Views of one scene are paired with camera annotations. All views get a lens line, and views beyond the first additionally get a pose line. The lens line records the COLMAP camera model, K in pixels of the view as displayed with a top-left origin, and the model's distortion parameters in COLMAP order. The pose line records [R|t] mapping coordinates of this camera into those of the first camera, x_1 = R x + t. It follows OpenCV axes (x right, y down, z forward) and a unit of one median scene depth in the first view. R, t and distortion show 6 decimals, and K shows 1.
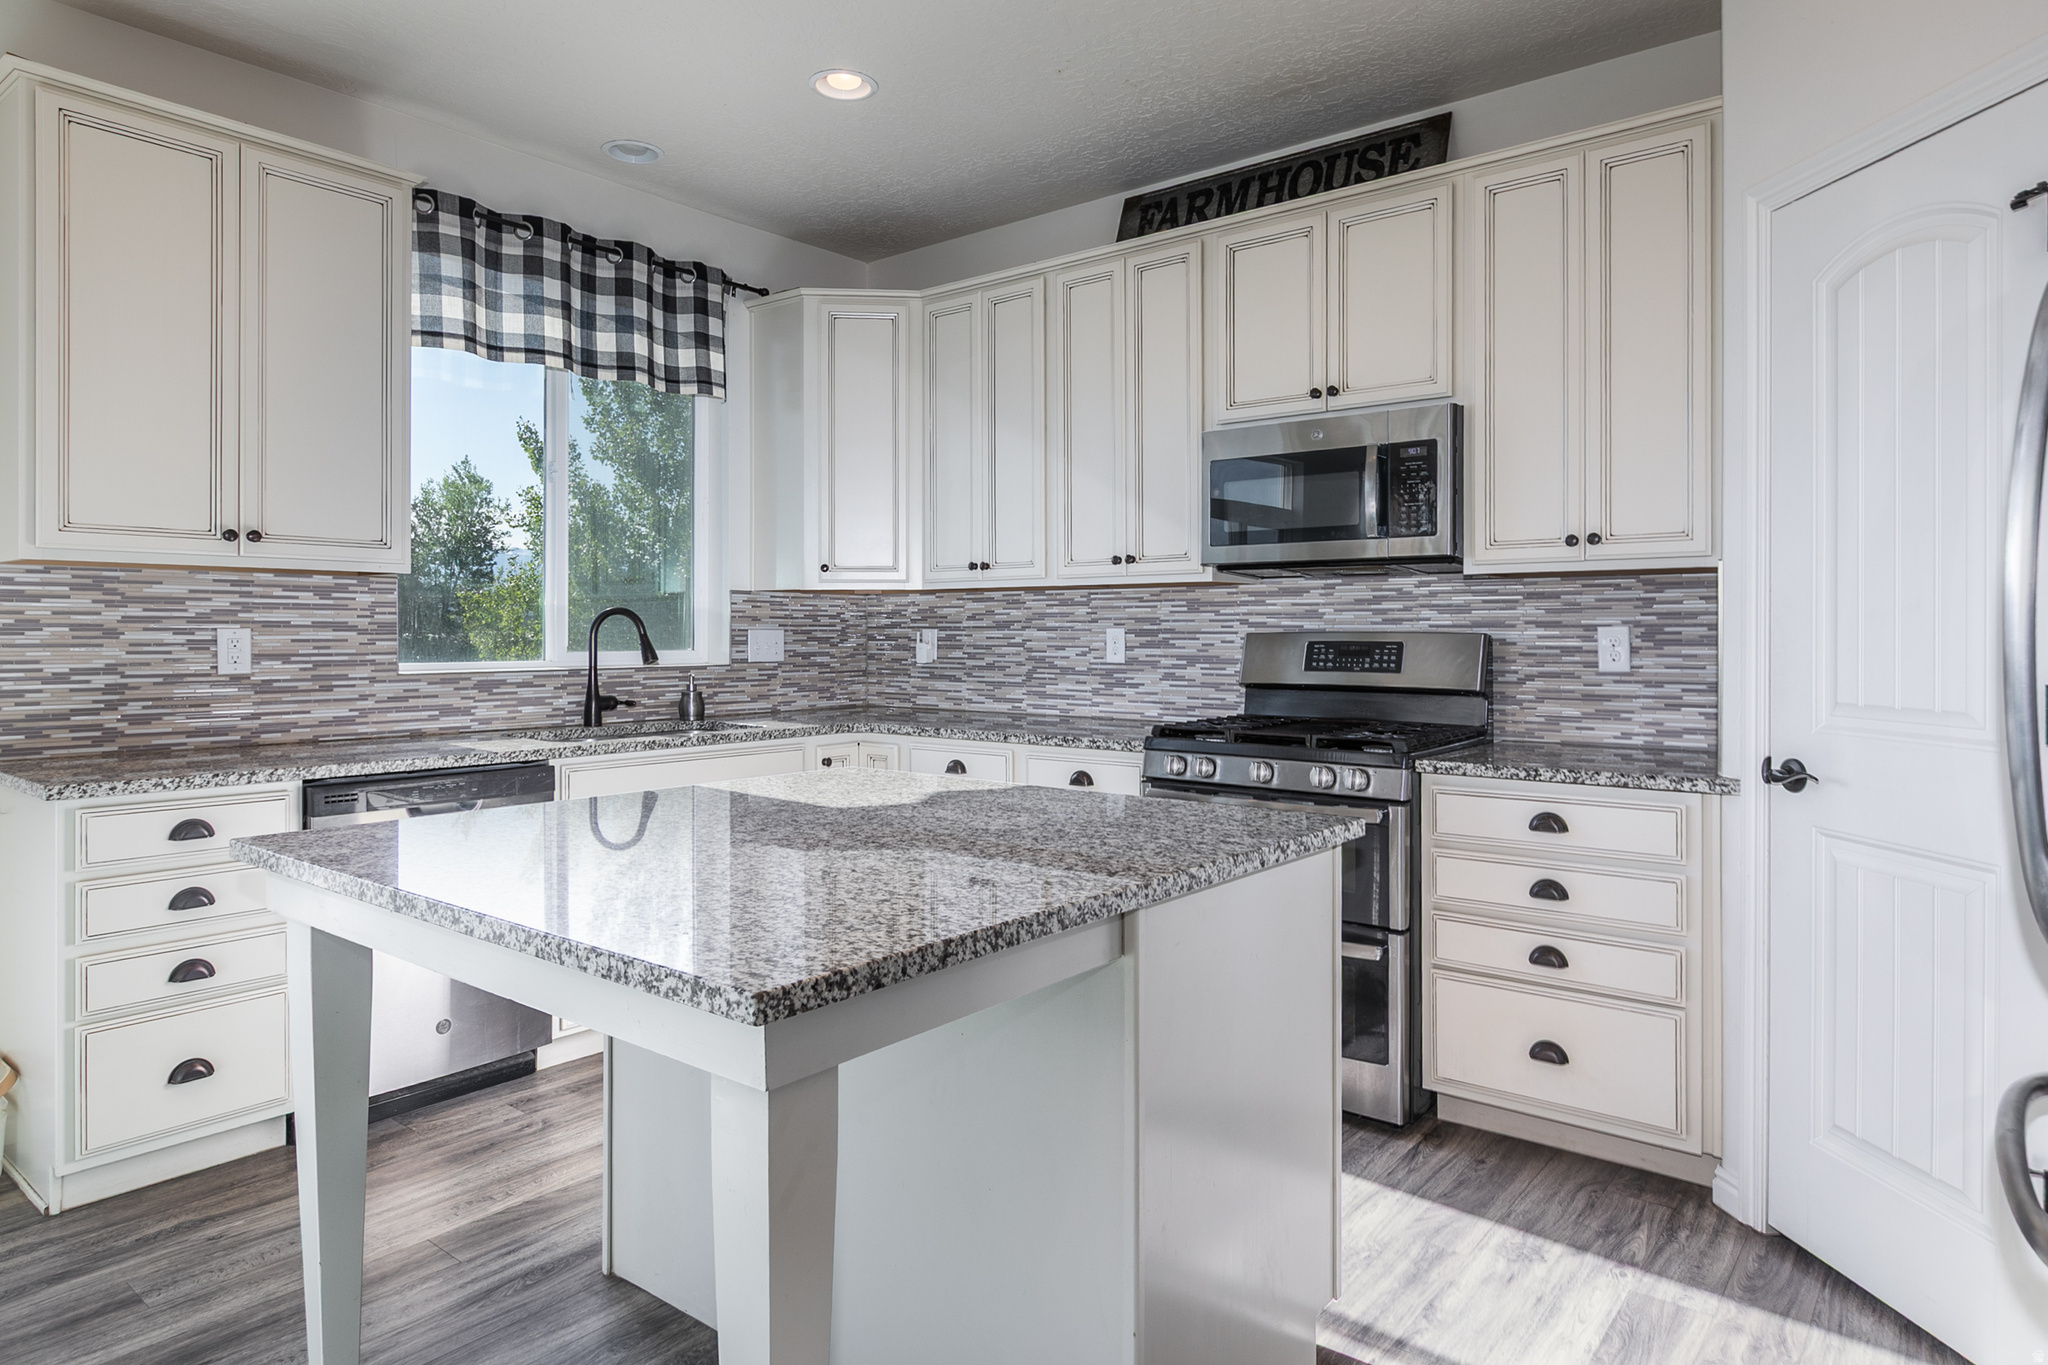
lens RADIAL K [[1209.6, 0, 1035.4], [0, 1209.6, 631.3], [0, 0, 1]] dist [0.000174, -0.000092]
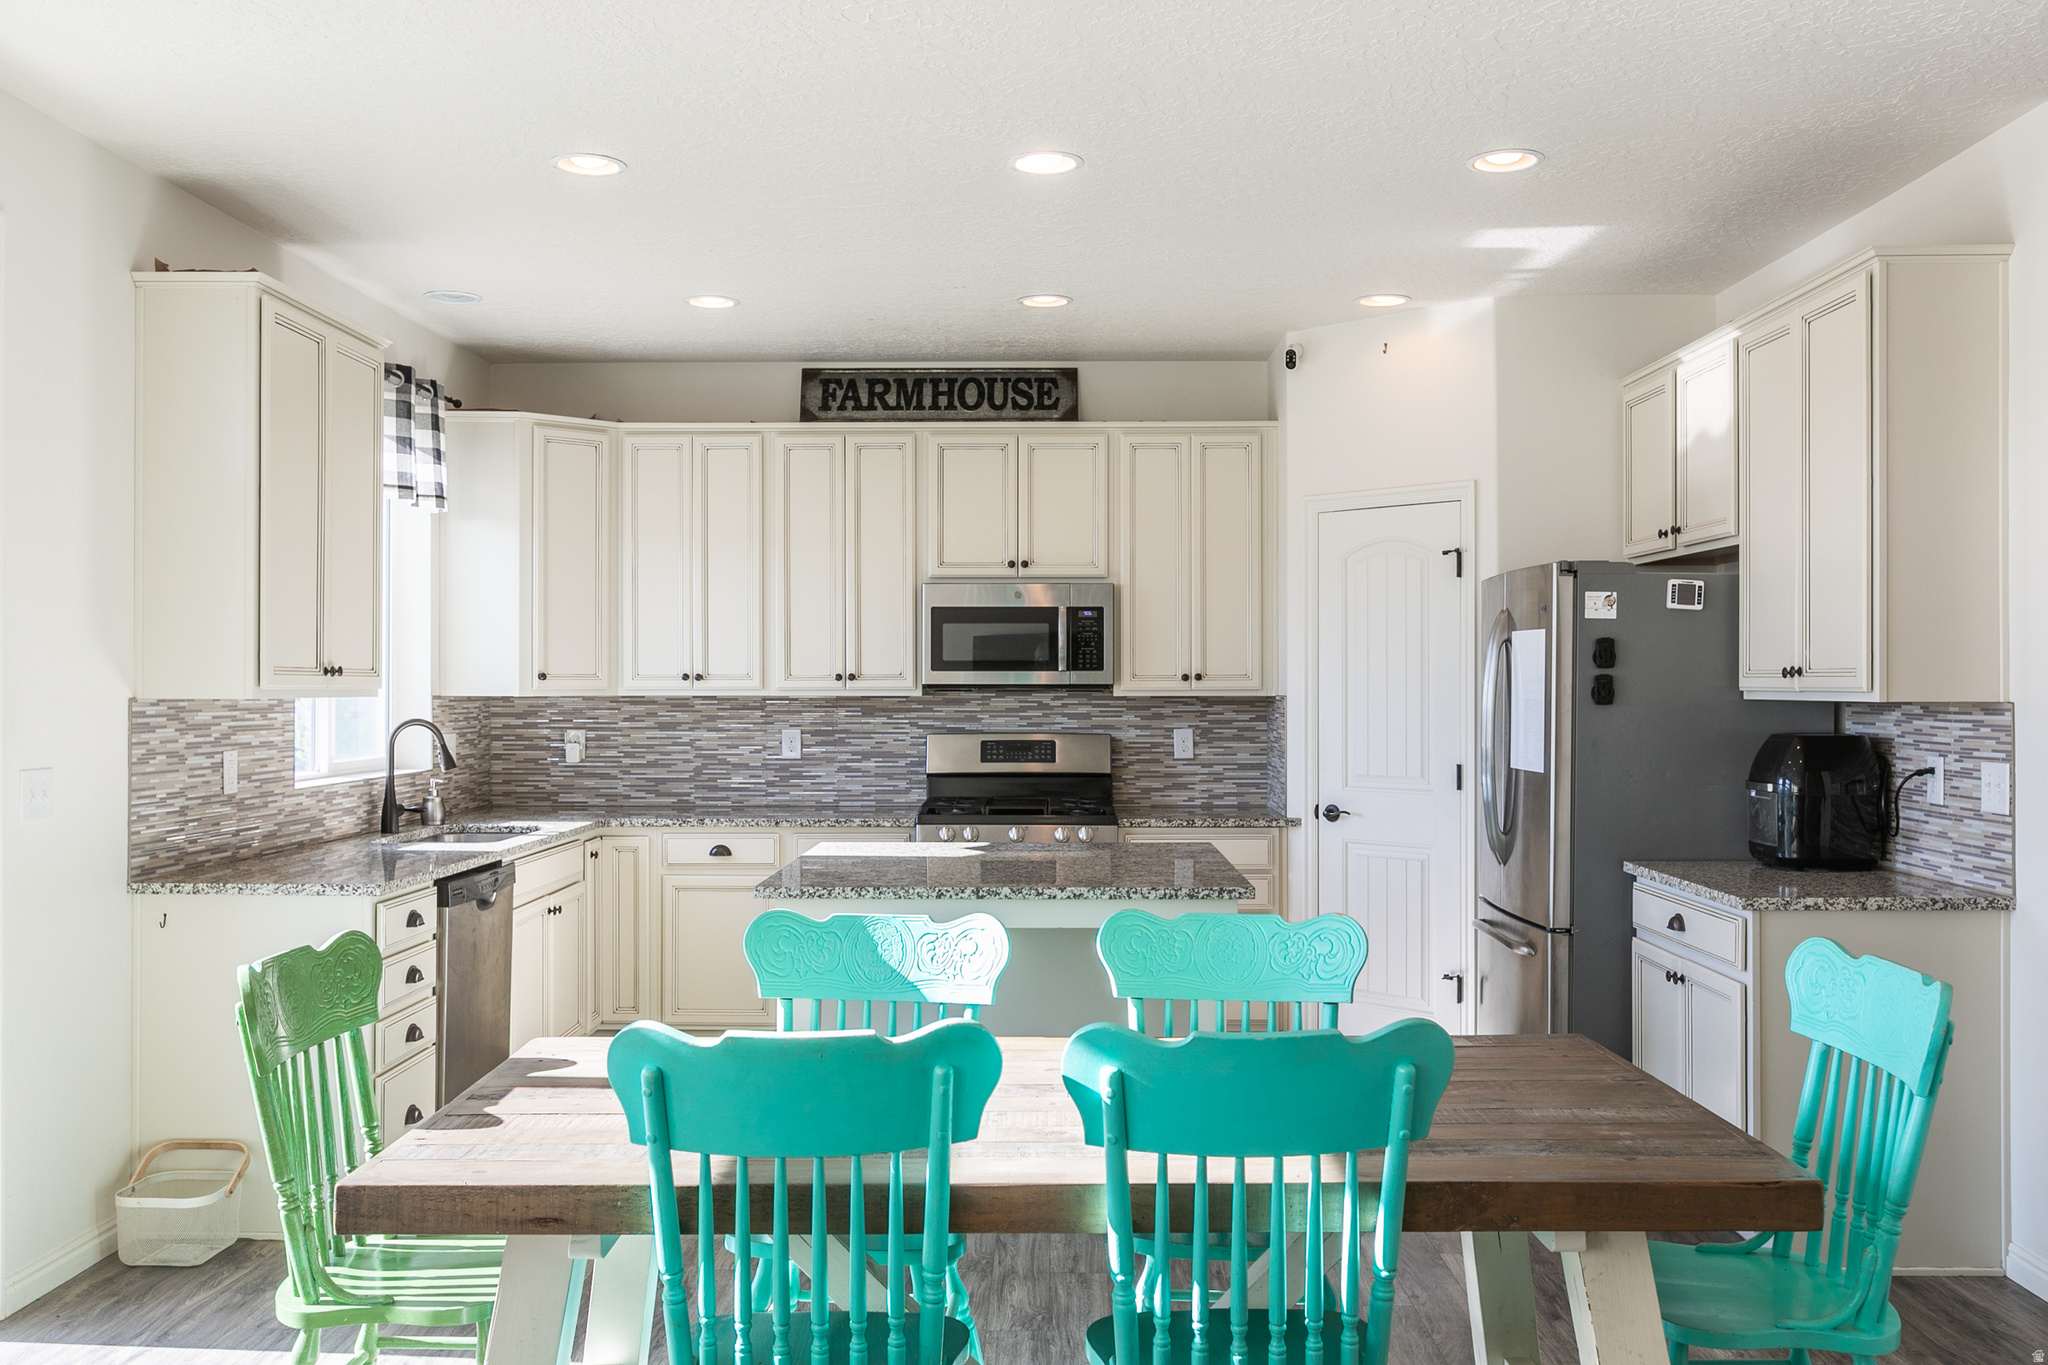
lens RADIAL K [[1751.2, 0, 1016.6], [0, 1751.2, 674.4], [0, 0, 1]] dist [-0.007424, 0.006704]
pose [[0.793765, 0.003414, 0.608215, -0.951413], [0.000065, 0.999984, -0.005697, -0.055100], [-0.608225, 0.004562, 0.793752, -0.584193]]
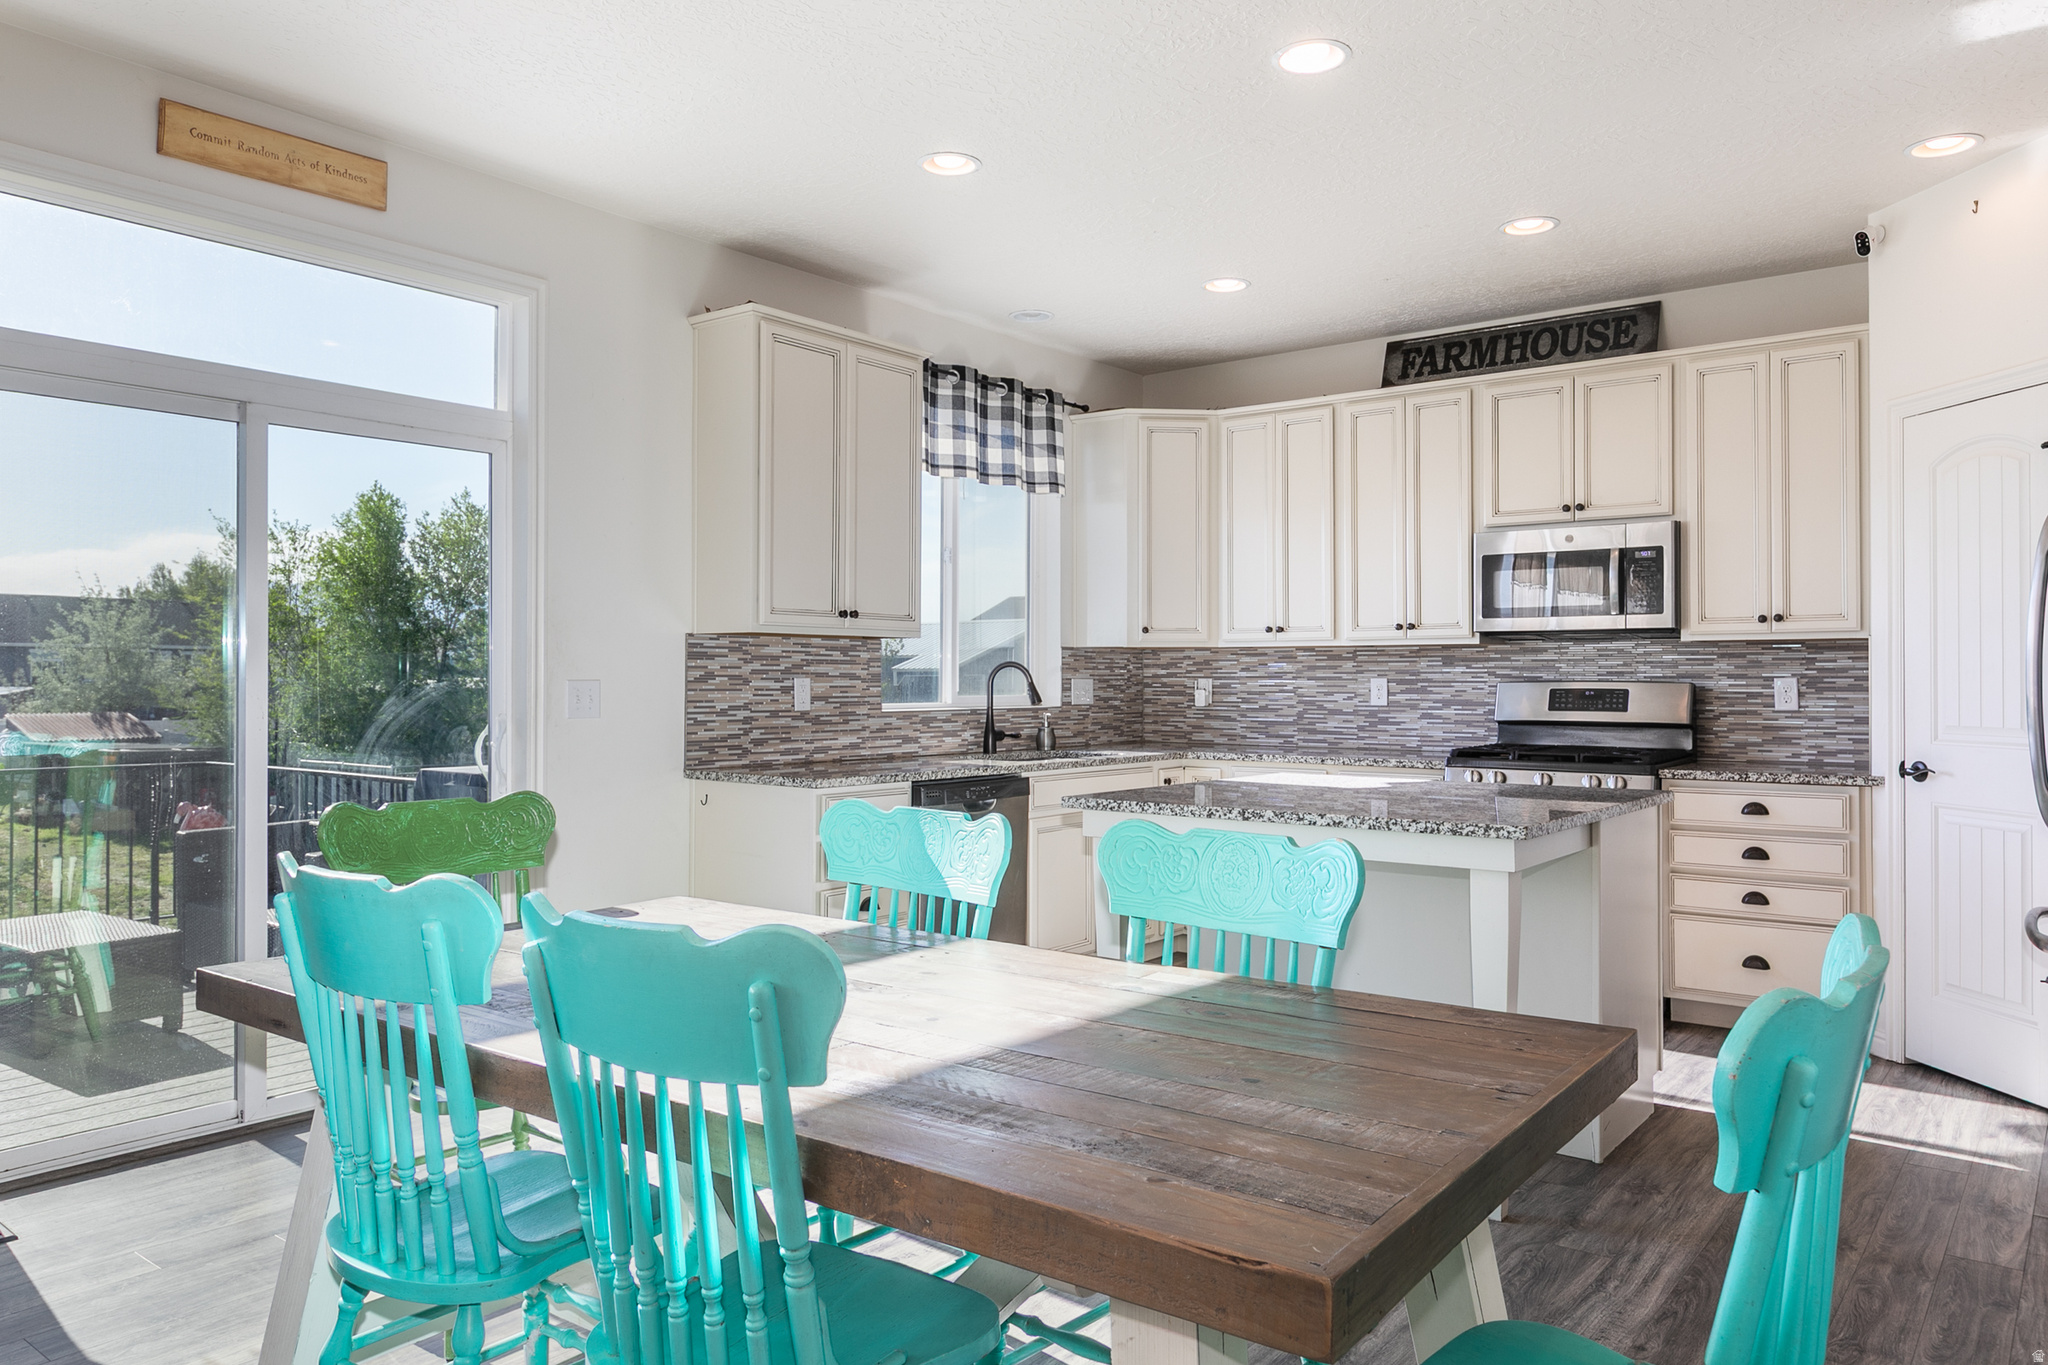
lens RADIAL K [[1396.9, 0, 1024.0], [0, 1396.9, 661.1], [0, 0, 1]] dist [-0.001701, -0.004853]
pose [[0.999956, 0.001514, 0.009271, -0.382400], [-0.001398, 0.999921, -0.012458, -0.001970], [-0.009289, 0.012444, 0.999879, -0.555169]]
